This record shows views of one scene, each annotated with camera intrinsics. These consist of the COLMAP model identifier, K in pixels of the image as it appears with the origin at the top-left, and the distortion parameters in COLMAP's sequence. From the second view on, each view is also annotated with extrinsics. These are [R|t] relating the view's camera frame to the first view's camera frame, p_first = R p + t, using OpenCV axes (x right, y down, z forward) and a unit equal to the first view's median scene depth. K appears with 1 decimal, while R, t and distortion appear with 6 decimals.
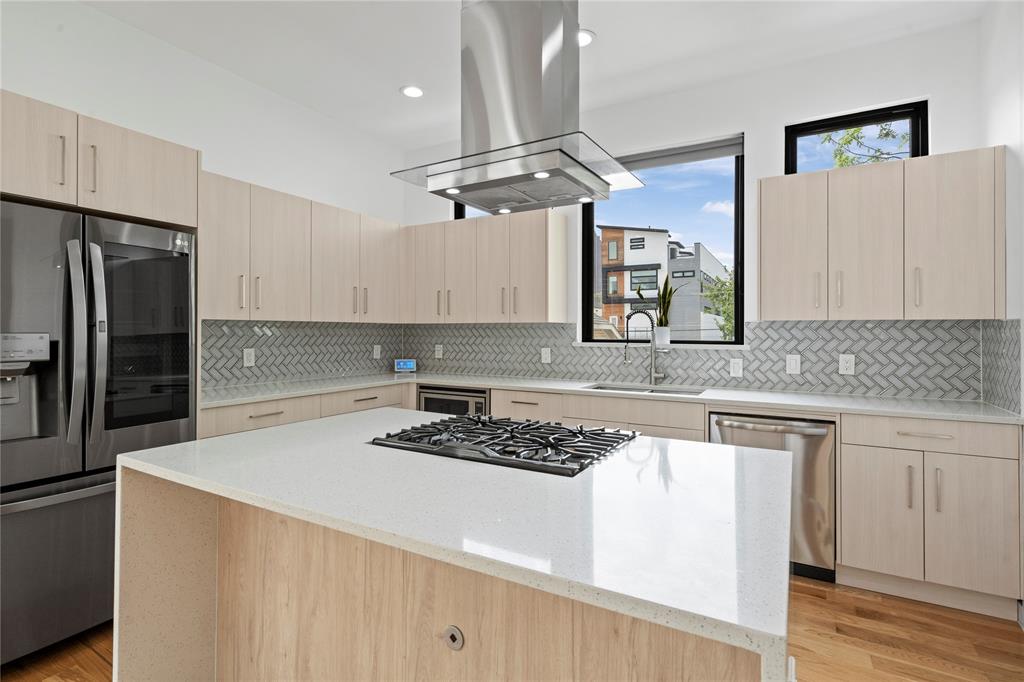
lens RADIAL K [[497.4, 0, 515.6], [0, 497.4, 330.4], [0, 0, 1]] dist [-0.003779, 0.000671]
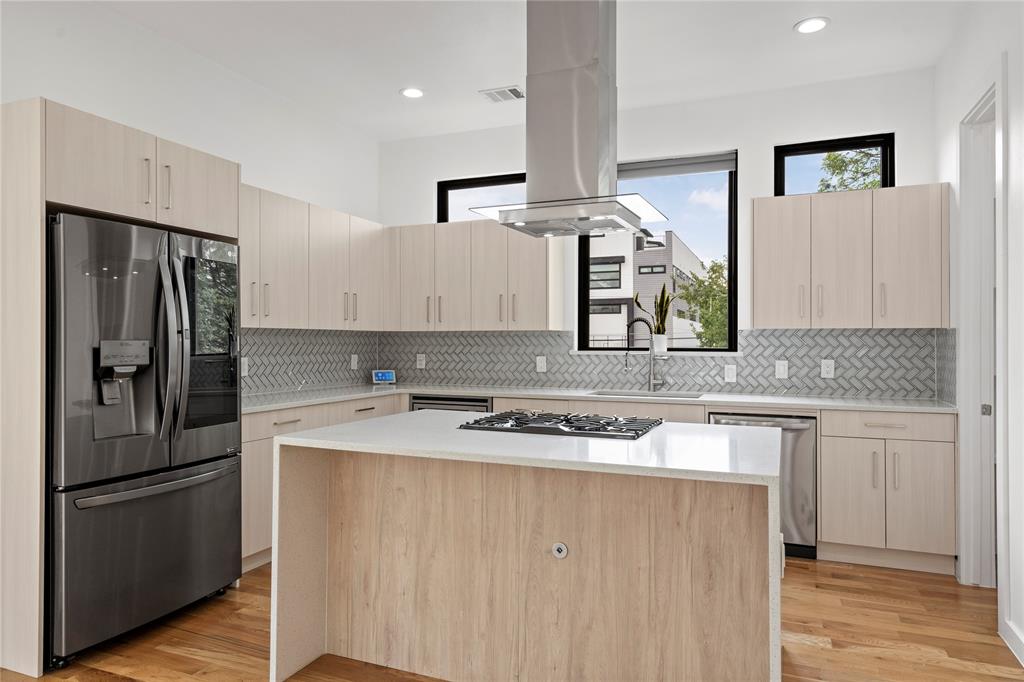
lens RADIAL K [[654.1, 0, 513.5], [0, 654.1, 340.2], [0, 0, 1]] dist [-0.000004, -0.002582]
pose [[0.992678, -0.001152, 0.120789, -0.206650], [0.001057, 0.999999, 0.000854, 0.003438], [-0.120790, -0.000720, 0.992678, -0.368064]]
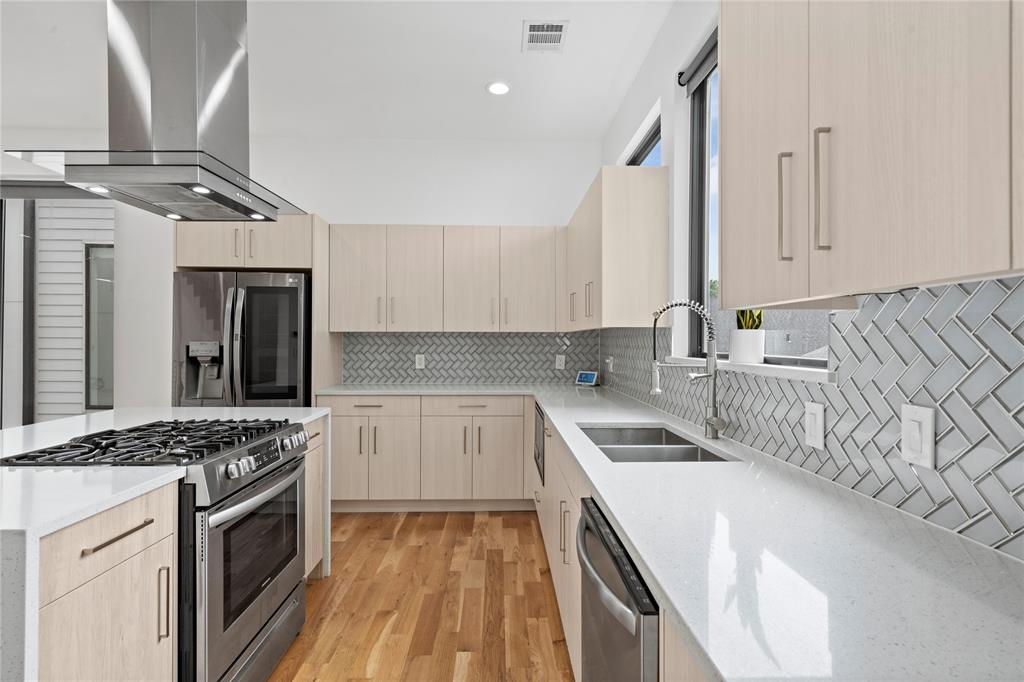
lens RADIAL K [[497.4, 0, 509.3], [0, 497.4, 344.0], [0, 0, 1]] dist [-0.003779, 0.000671]
pose [[0.515061, 0.002966, -0.857148, 0.771819], [0.001274, 0.999990, 0.004226, 0.006066], [0.857152, -0.003269, 0.515053, 0.653550]]
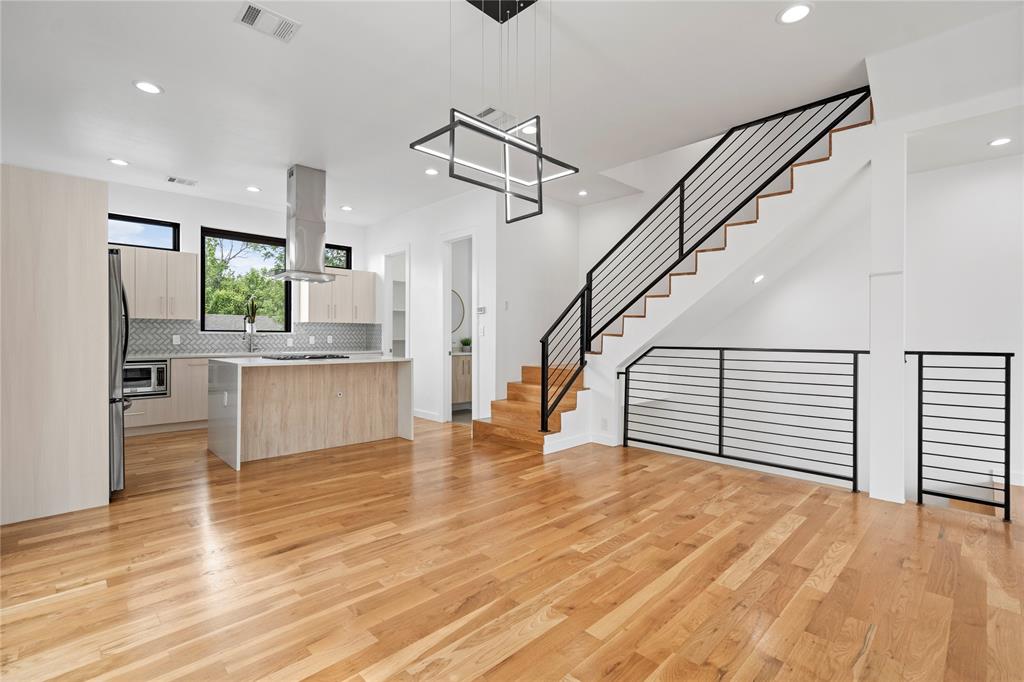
lens RADIAL K [[465.4, 0, 509.6], [0, 465.4, 337.4], [0, 0, 1]] dist [-0.004380, 0.002894]
pose [[0.283580, -0.006820, 0.958924, -1.524075], [-0.005449, 0.999947, 0.008723, 0.033107], [-0.958933, -0.007699, 0.283528, -0.664124]]
